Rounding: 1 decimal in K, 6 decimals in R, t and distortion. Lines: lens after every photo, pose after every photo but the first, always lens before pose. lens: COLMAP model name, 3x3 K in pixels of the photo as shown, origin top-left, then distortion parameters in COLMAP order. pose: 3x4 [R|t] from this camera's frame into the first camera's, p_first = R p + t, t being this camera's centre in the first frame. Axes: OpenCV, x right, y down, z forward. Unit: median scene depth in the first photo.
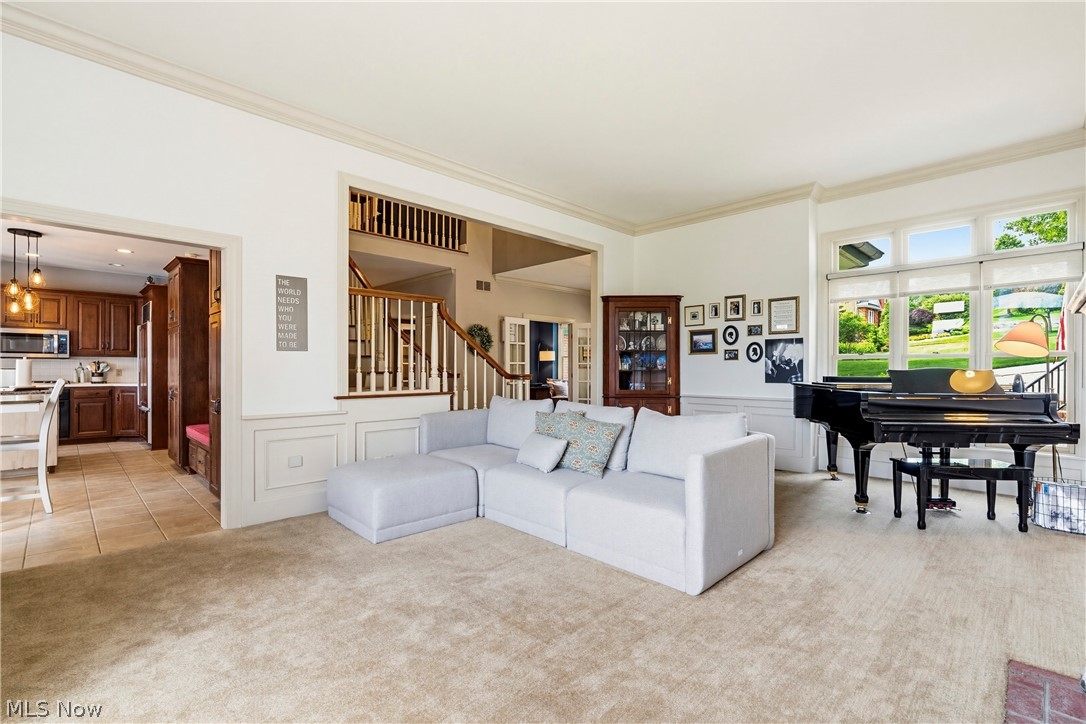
lens RADIAL K [[492.8, 0, 541.0], [0, 492.8, 369.5], [0, 0, 1]] dist [0.005327, 0.000093]
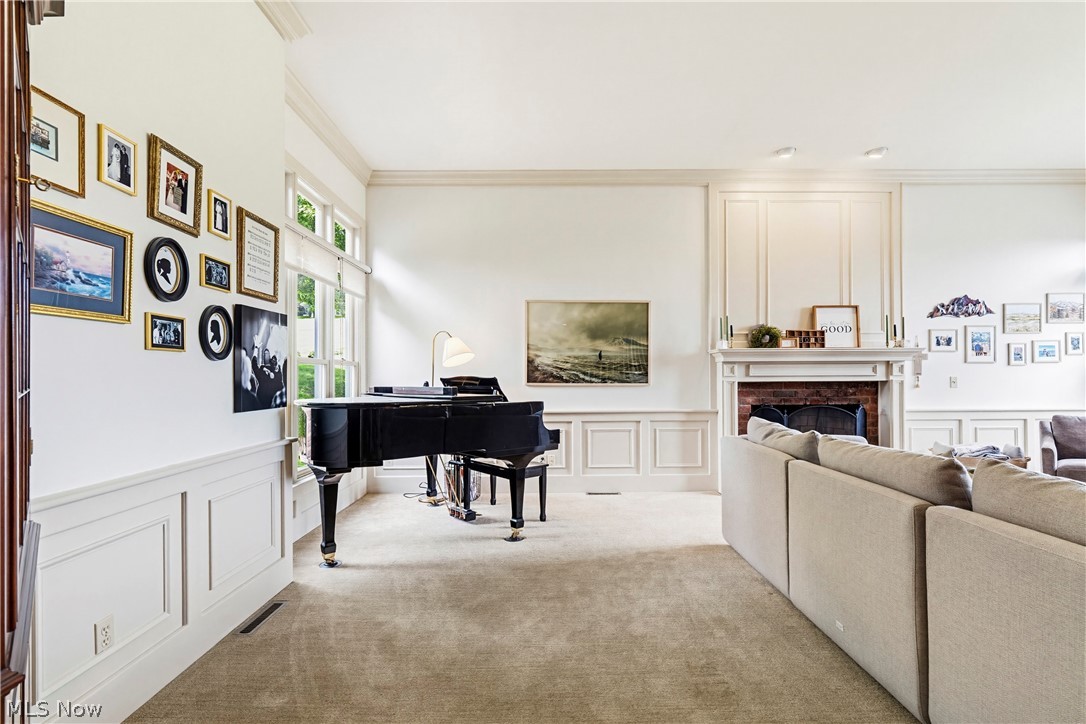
lens RADIAL K [[492.8, 0, 551.0], [0, 492.8, 373.7], [0, 0, 1]] dist [0.005327, 0.000093]
pose [[-0.720042, 0.007918, 0.693886, -0.003720], [0.007382, 0.999966, -0.003751, -0.001350], [-0.693892, 0.002422, -0.720075, 1.103155]]
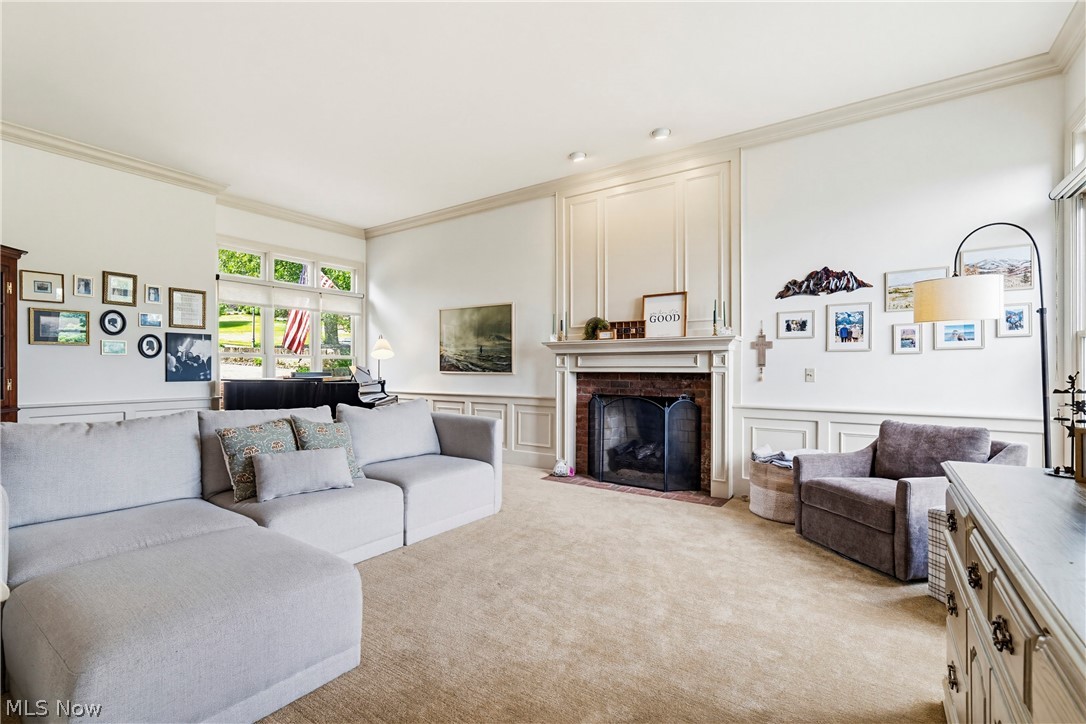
lens RADIAL K [[492.8, 0, 540.0], [0, 492.8, 368.5], [0, 0, 1]] dist [0.005327, 0.000093]
pose [[-0.186629, -0.000739, 0.982430, -0.528580], [0.002796, 0.999995, 0.001284, 0.003901], [-0.982426, 0.002986, -0.186626, 0.507490]]
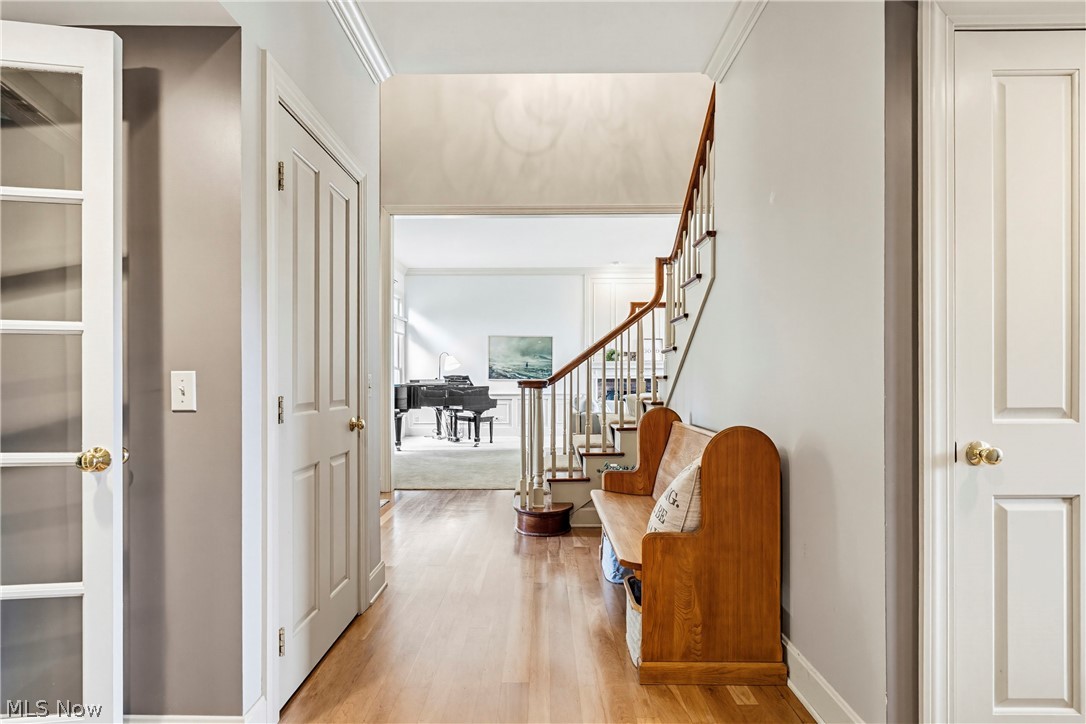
lens RADIAL K [[492.8, 0, 546.5], [0, 492.8, 380.8], [0, 0, 1]] dist [0.005327, 0.000093]
pose [[-0.708017, -0.000823, 0.706195, -0.659919], [0.004204, 0.999977, 0.005380, 0.009474], [-0.706183, 0.006778, -0.707997, 1.530959]]
